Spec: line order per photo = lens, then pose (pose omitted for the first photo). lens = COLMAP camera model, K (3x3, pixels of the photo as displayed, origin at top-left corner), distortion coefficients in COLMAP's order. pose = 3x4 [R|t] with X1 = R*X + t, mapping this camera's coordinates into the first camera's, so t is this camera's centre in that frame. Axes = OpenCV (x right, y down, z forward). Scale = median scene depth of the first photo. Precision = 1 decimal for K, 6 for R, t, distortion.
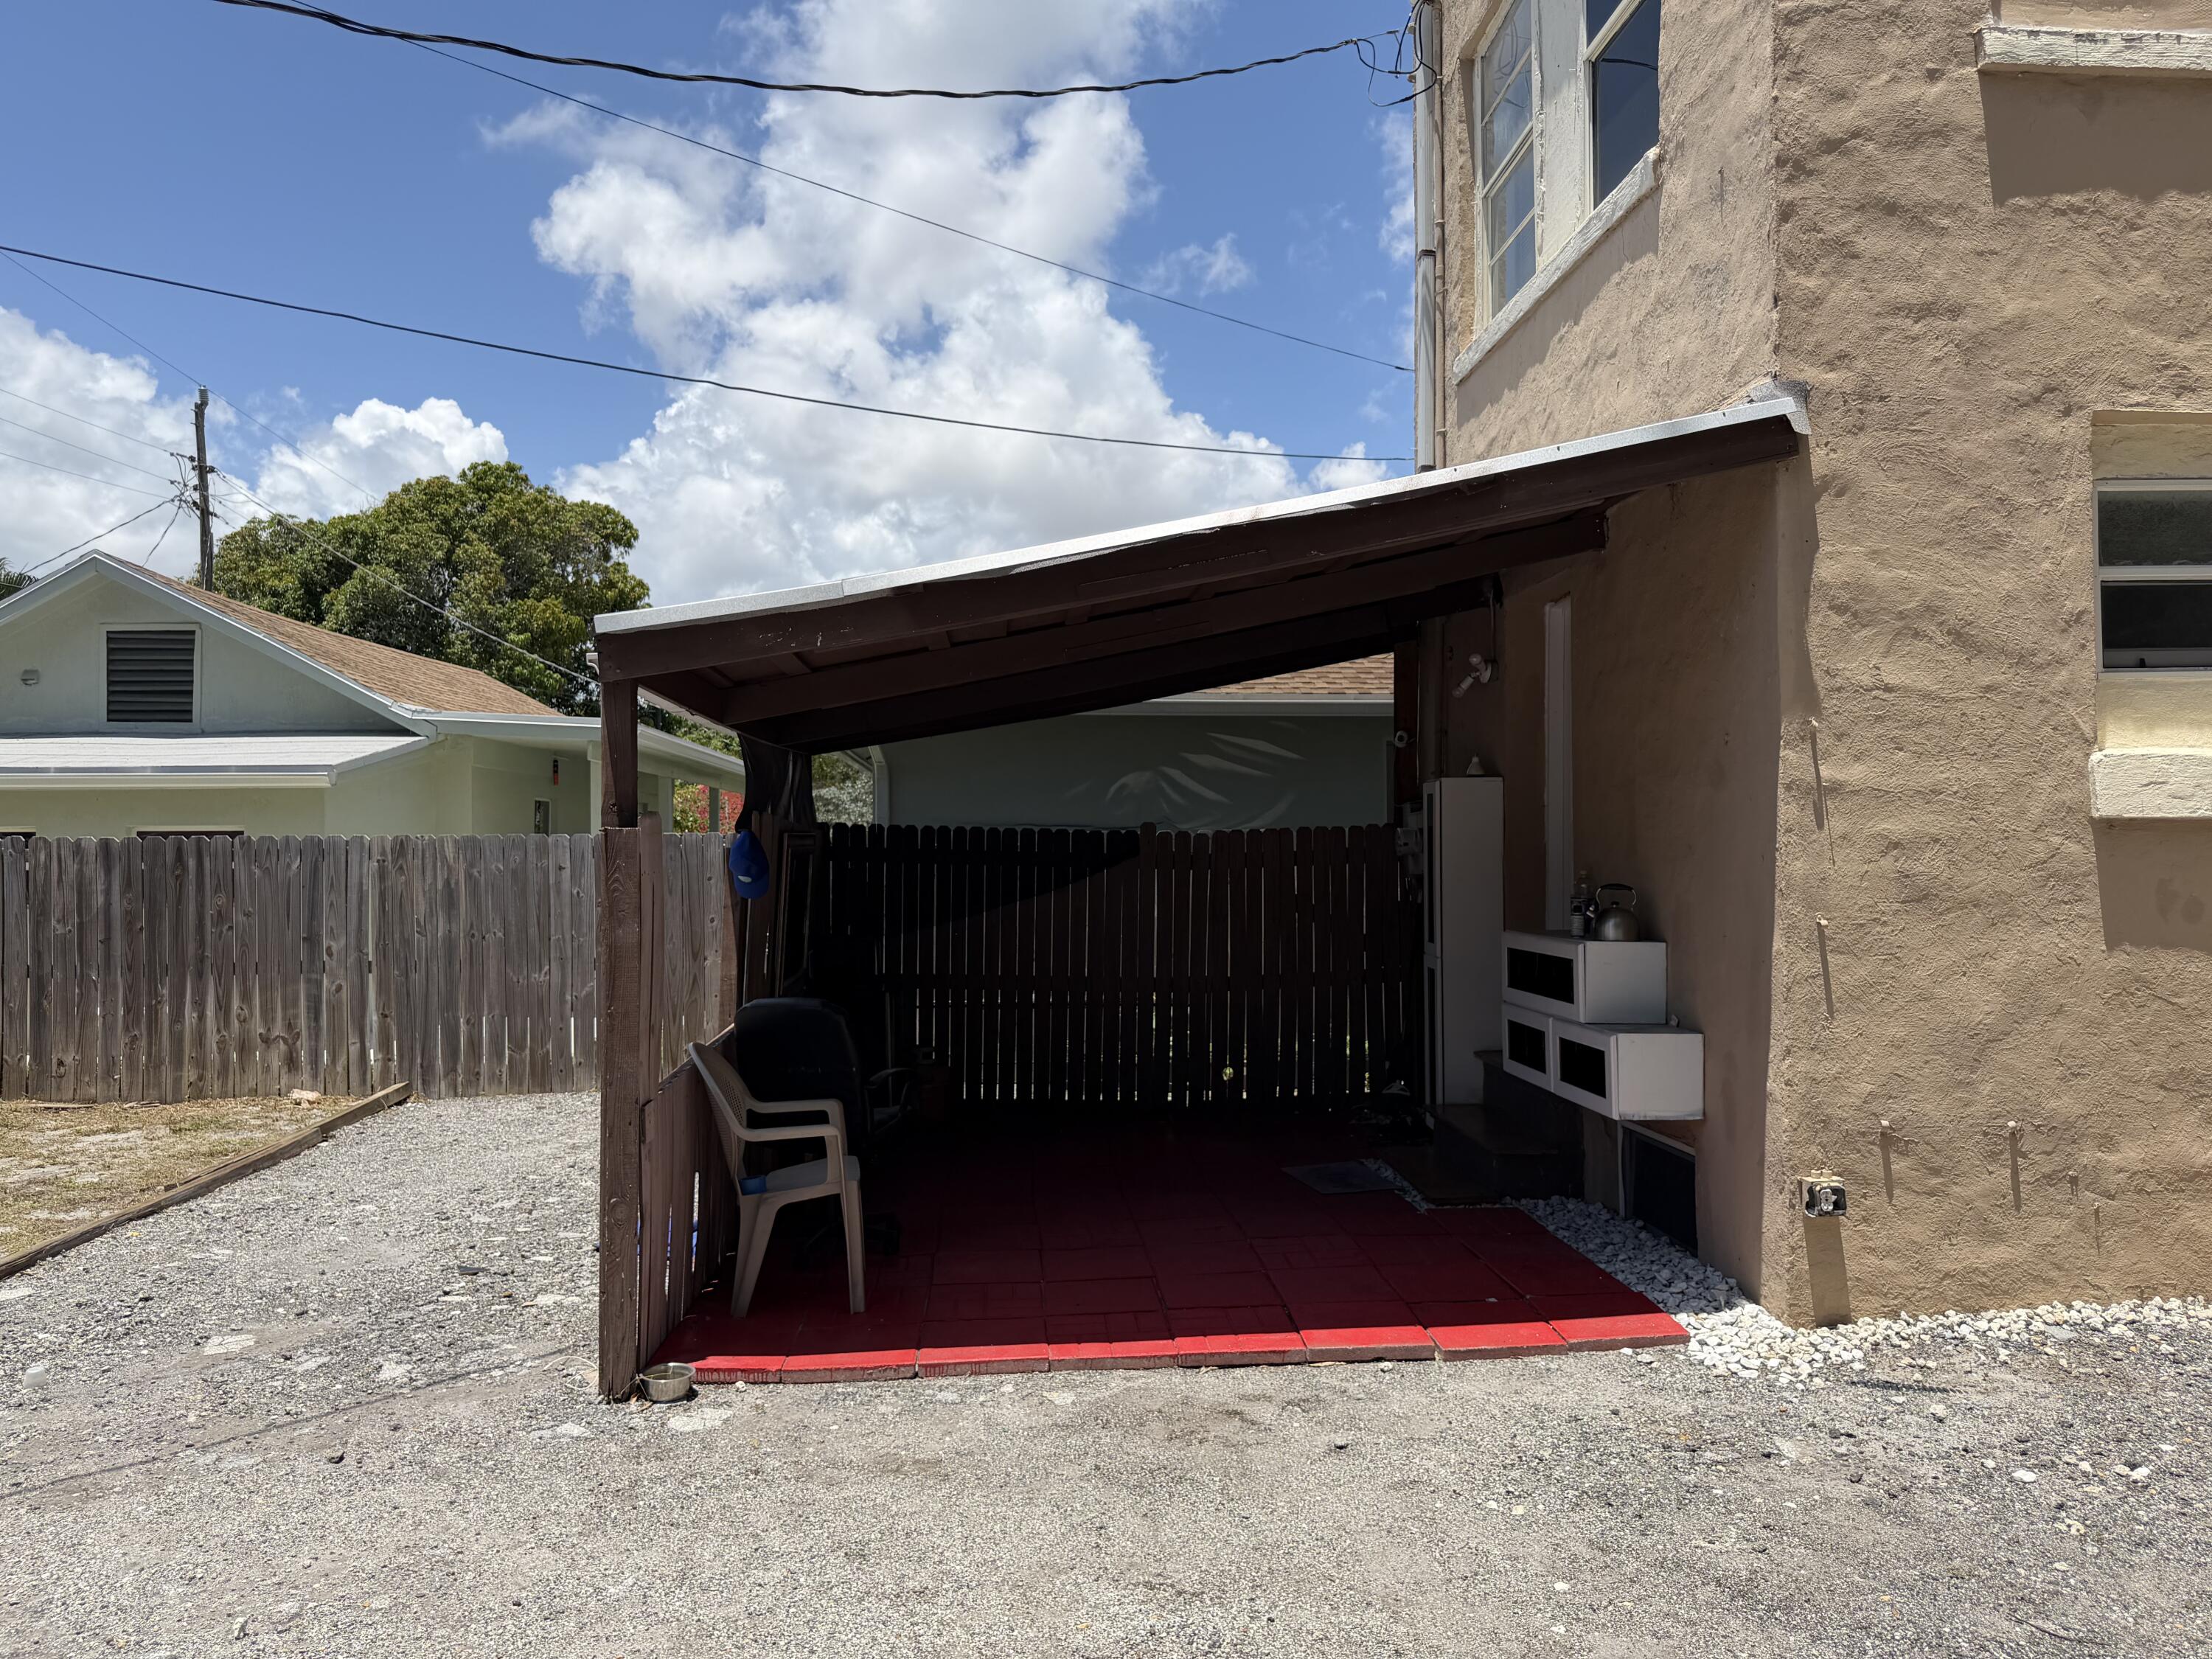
lens RADIAL K [[1569.3, 0, 1109.7], [0, 1569.3, 821.4], [0, 0, 1]] dist [0.055265, -0.068260]
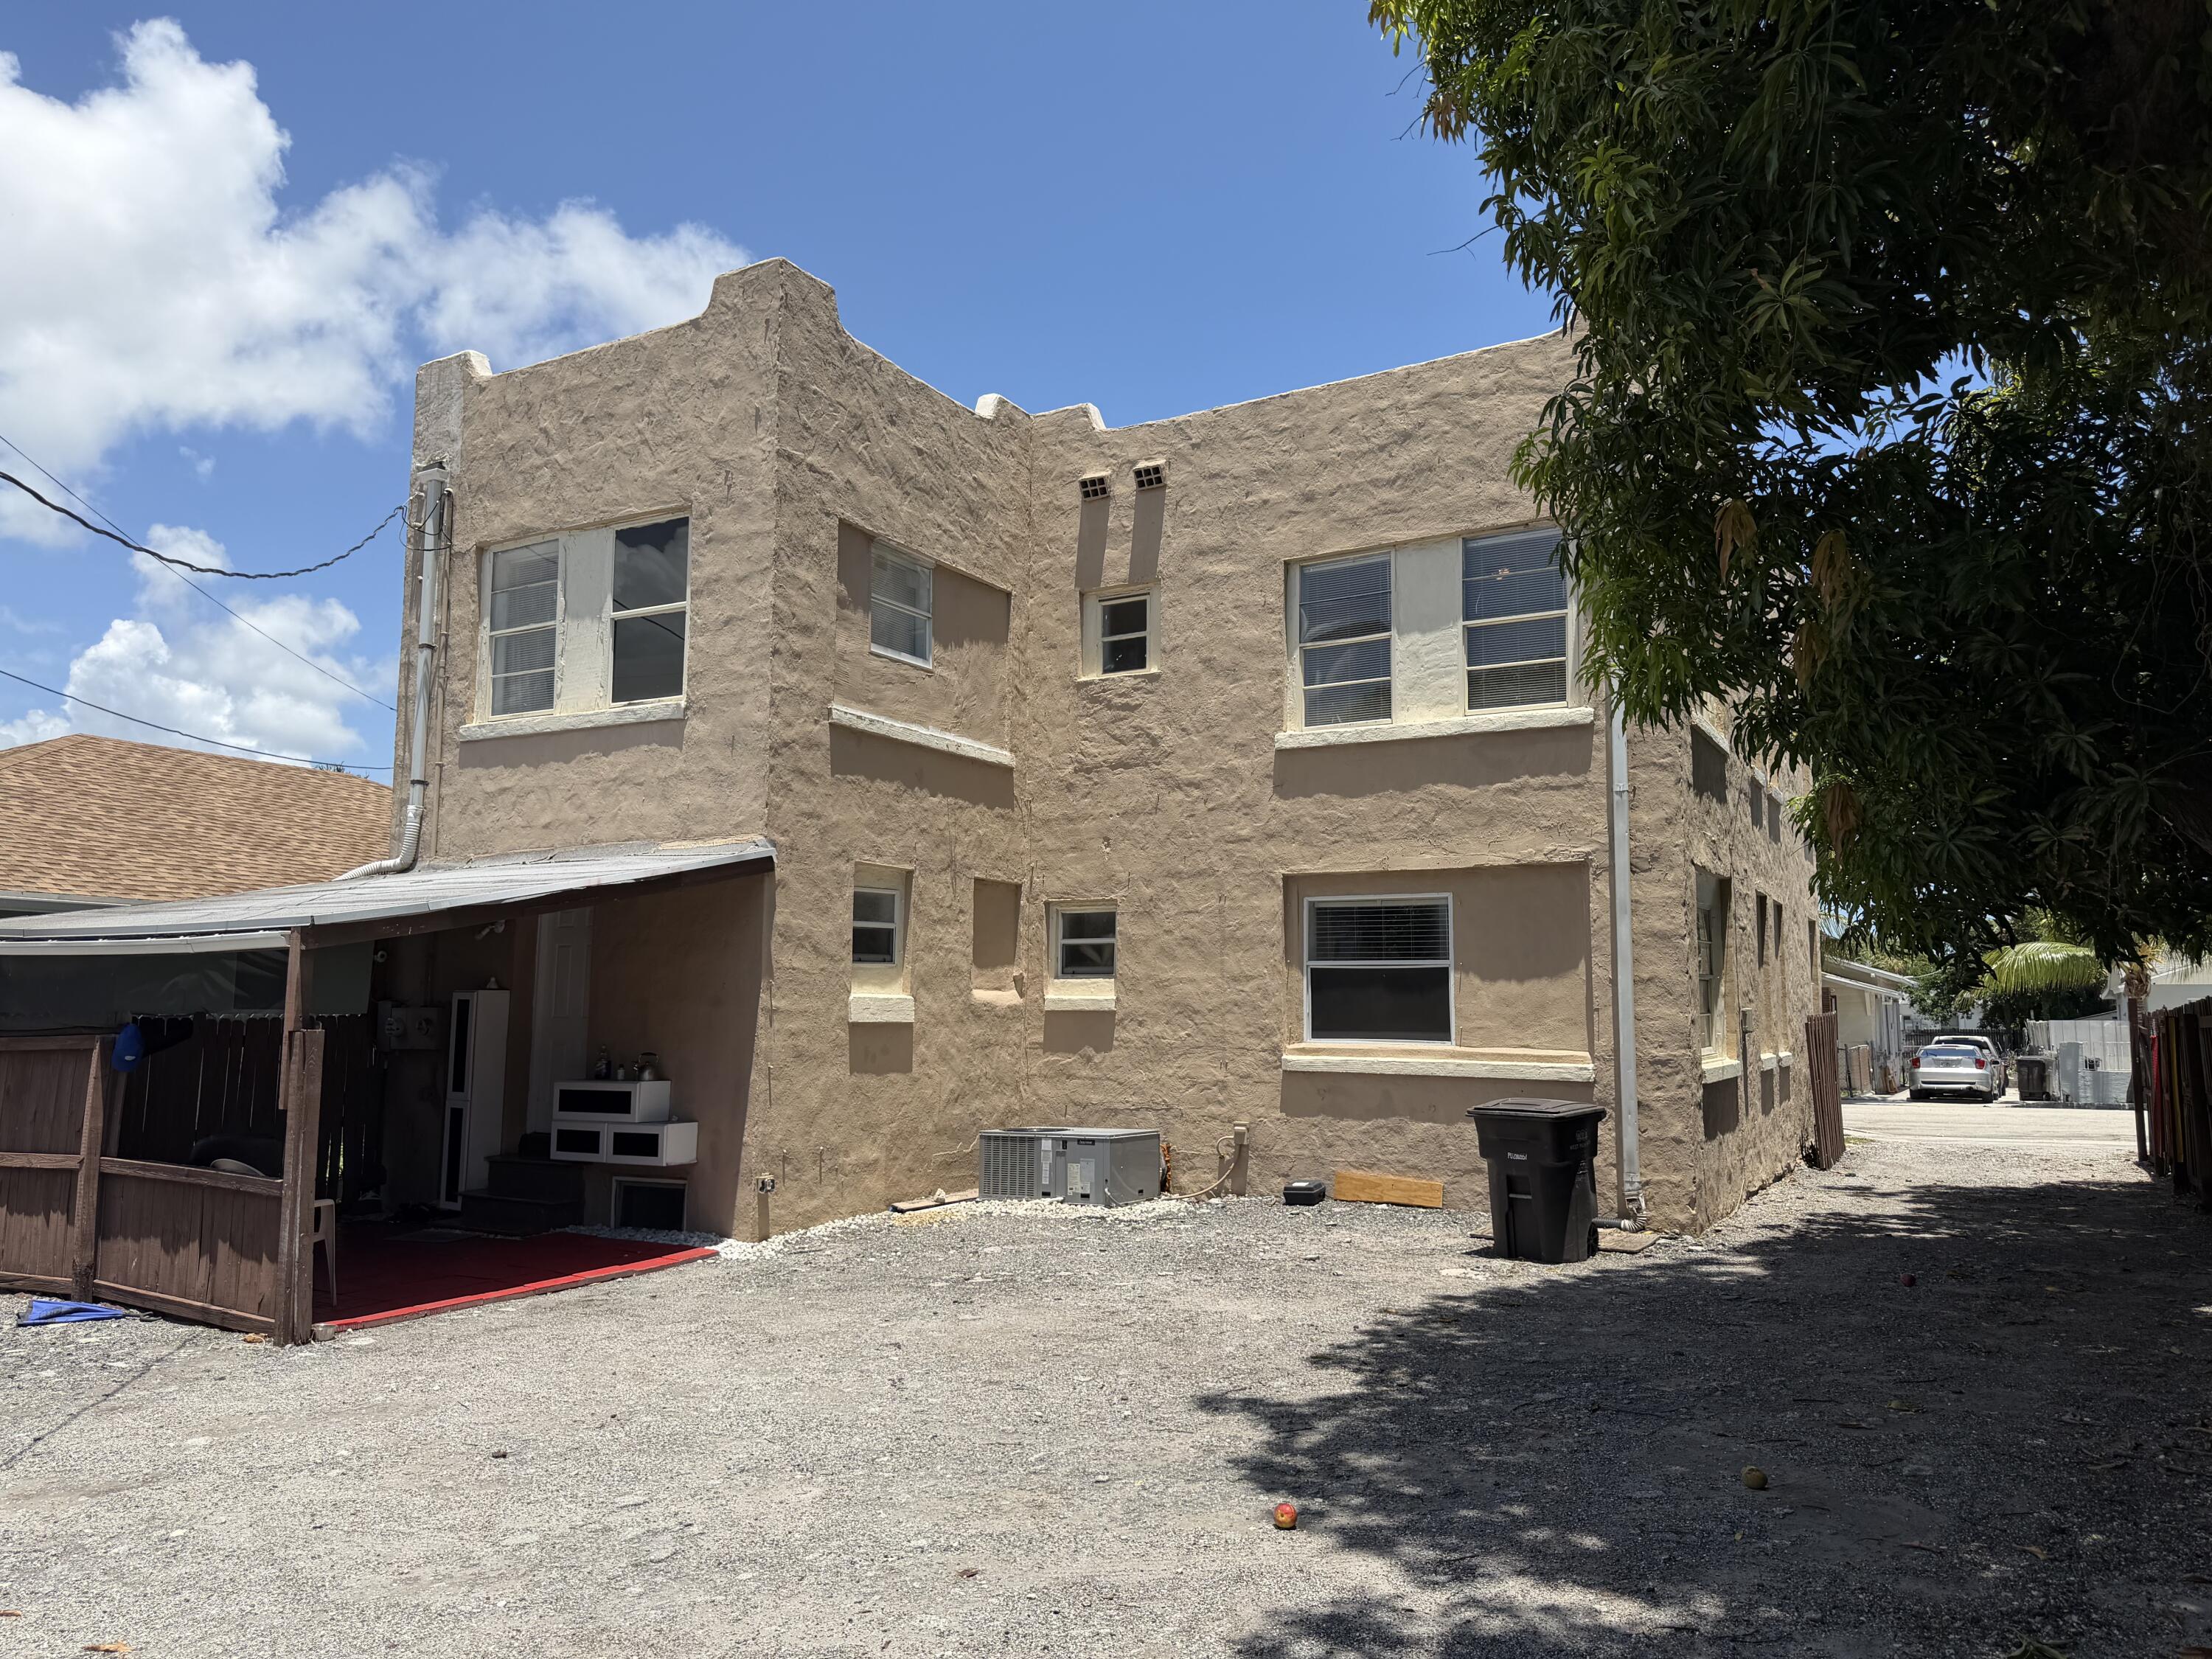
lens RADIAL K [[1569.3, 0, 1109.7], [0, 1569.3, 821.4], [0, 0, 1]] dist [0.055265, -0.068260]
pose [[0.557891, 0.107813, 0.822882, -0.681115], [-0.020506, 0.993014, -0.116201, -0.020504], [-0.829661, 0.047953, 0.556204, -0.411614]]
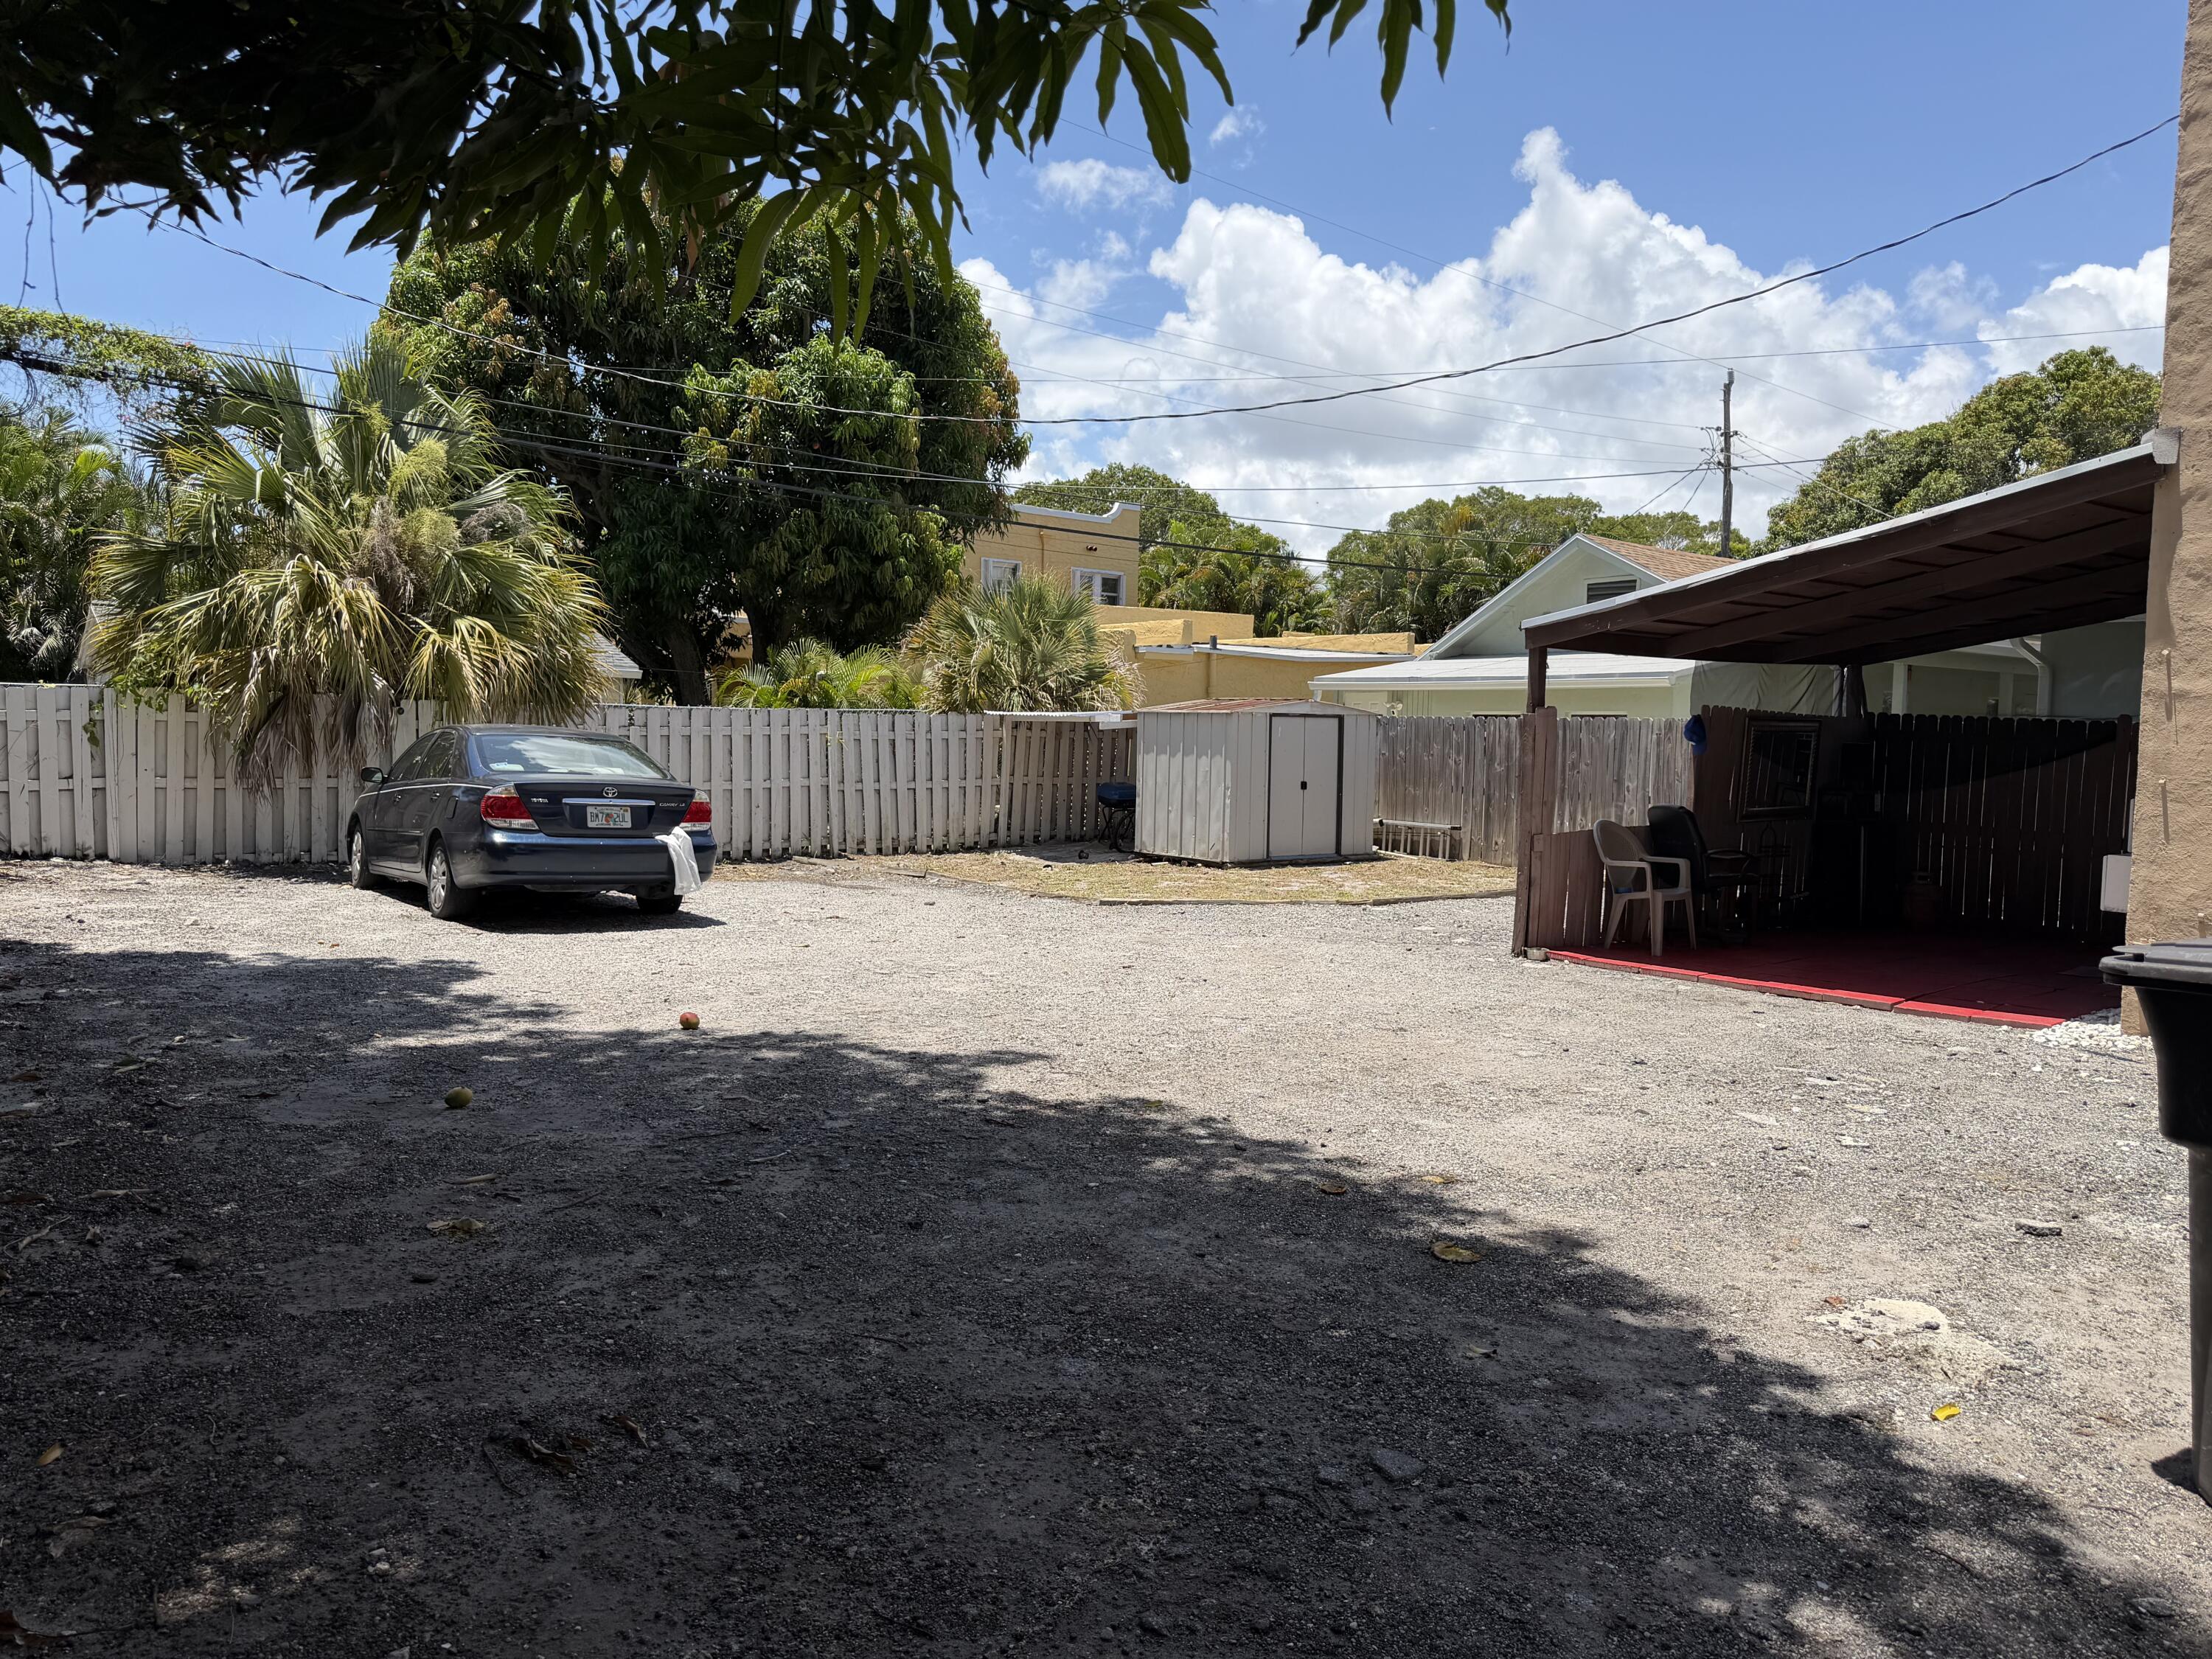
lens RADIAL K [[1549.7, 0, 1106.2], [0, 1549.7, 848.8], [0, 0, 1]] dist [0.026398, -0.025653]
pose [[0.555166, 0.081655, -0.827722, 0.622652], [-0.006580, 0.995569, 0.093800, -0.003963], [0.831714, -0.046628, 0.553243, -0.386157]]
